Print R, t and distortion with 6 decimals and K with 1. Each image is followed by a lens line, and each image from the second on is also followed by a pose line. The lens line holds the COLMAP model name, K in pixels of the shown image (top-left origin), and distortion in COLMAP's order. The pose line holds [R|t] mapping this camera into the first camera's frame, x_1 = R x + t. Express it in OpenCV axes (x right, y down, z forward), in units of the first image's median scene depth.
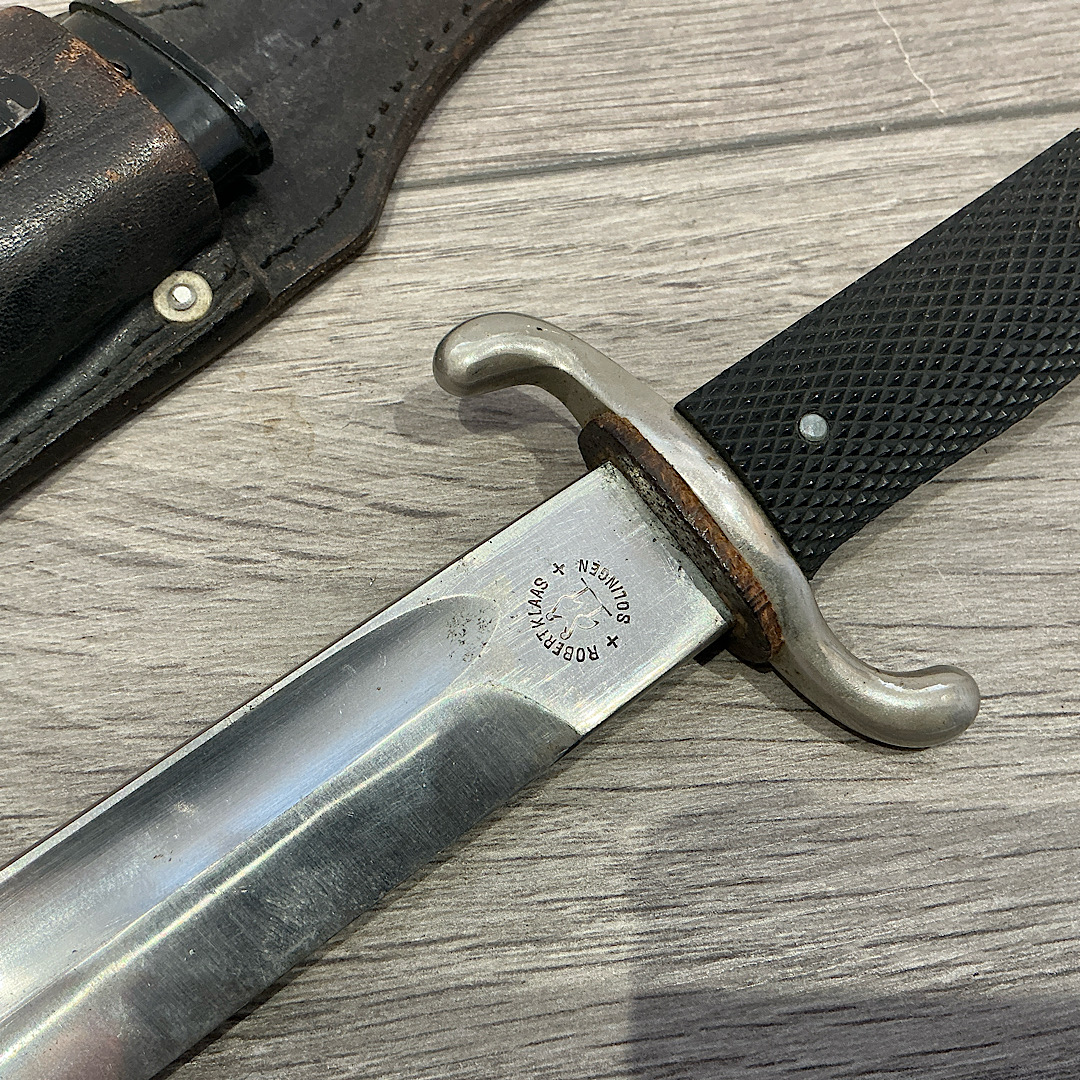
lens RADIAL K [[1201.7, 0, 540.0], [0, 1201.7, 540.0], [0, 0, 1]] dist [0.143795, -0.338305]
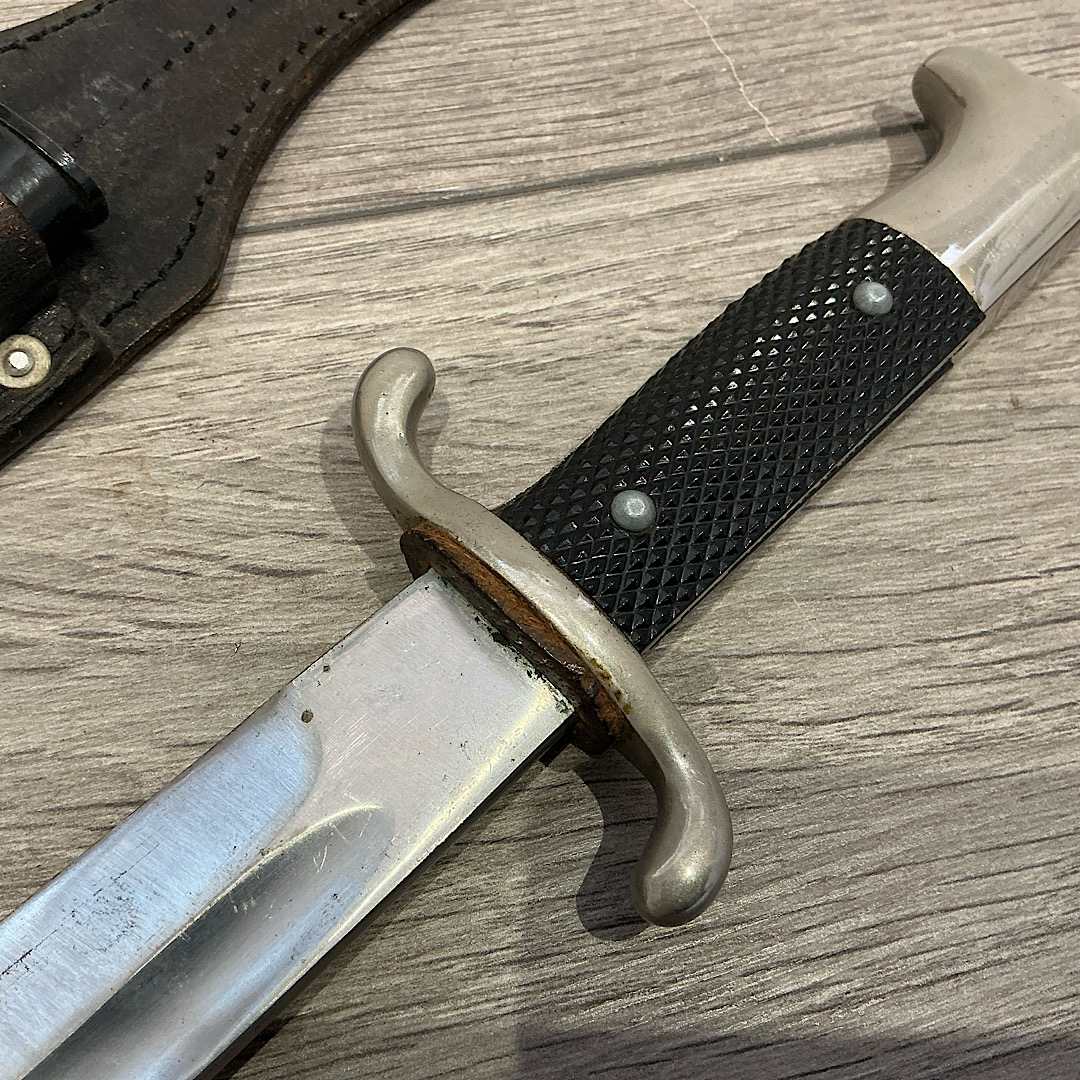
lens RADIAL K [[1201.7, 0, 540.0], [0, 1201.7, 540.0], [0, 0, 1]] dist [0.143795, -0.338305]
pose [[0.992904, -0.054431, 0.105729, 0.005154], [0.052490, 0.998399, 0.021056, -0.053373], [-0.106706, -0.015356, 0.994172, -0.004499]]
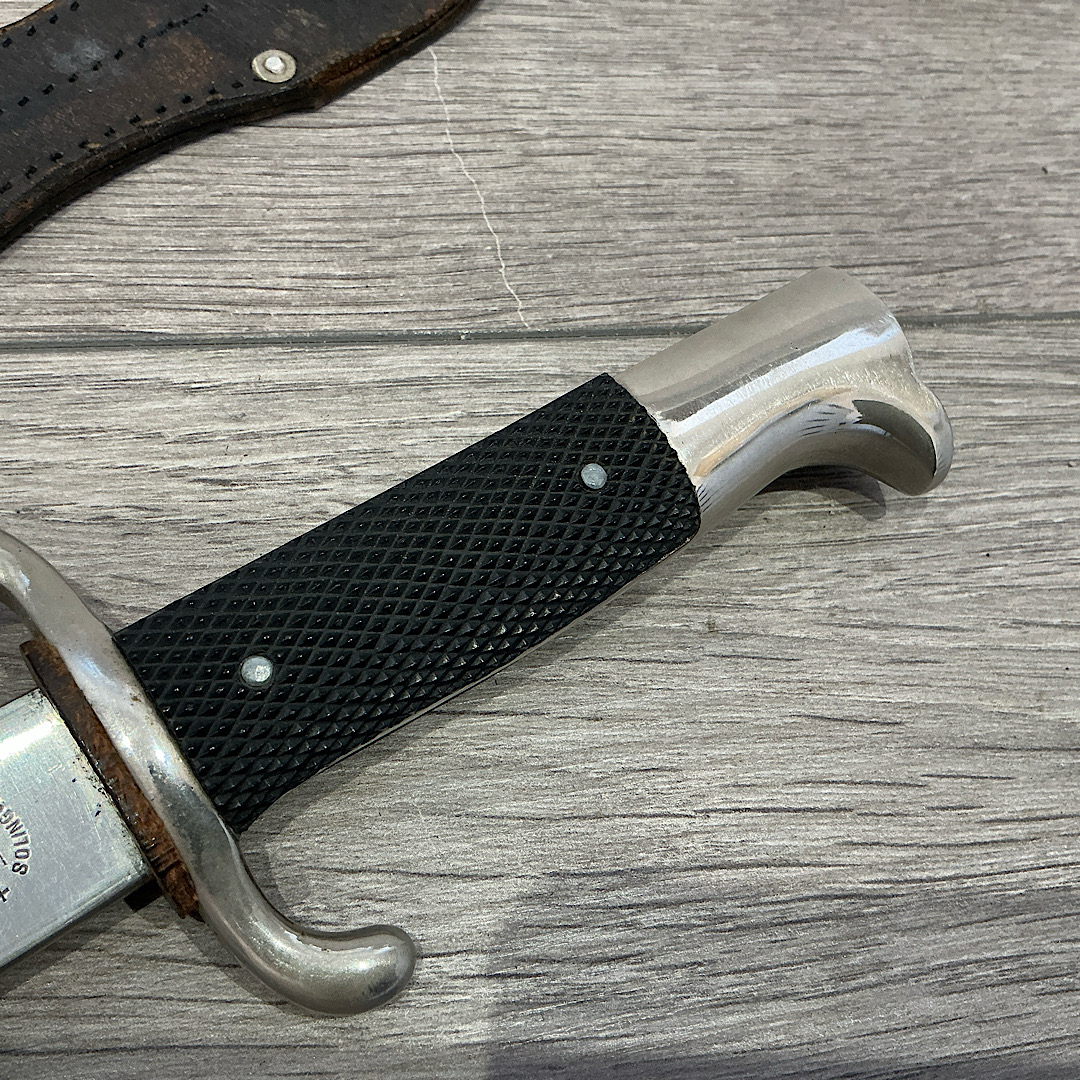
lens RADIAL K [[1201.7, 0, 540.0], [0, 1201.7, 540.0], [0, 0, 1]] dist [0.143795, -0.338305]
pose [[0.989367, 0.082923, 0.119486, 0.268277], [-0.075755, 0.995113, -0.063340, -0.126097], [-0.124155, 0.053615, 0.990813, 0.015712]]
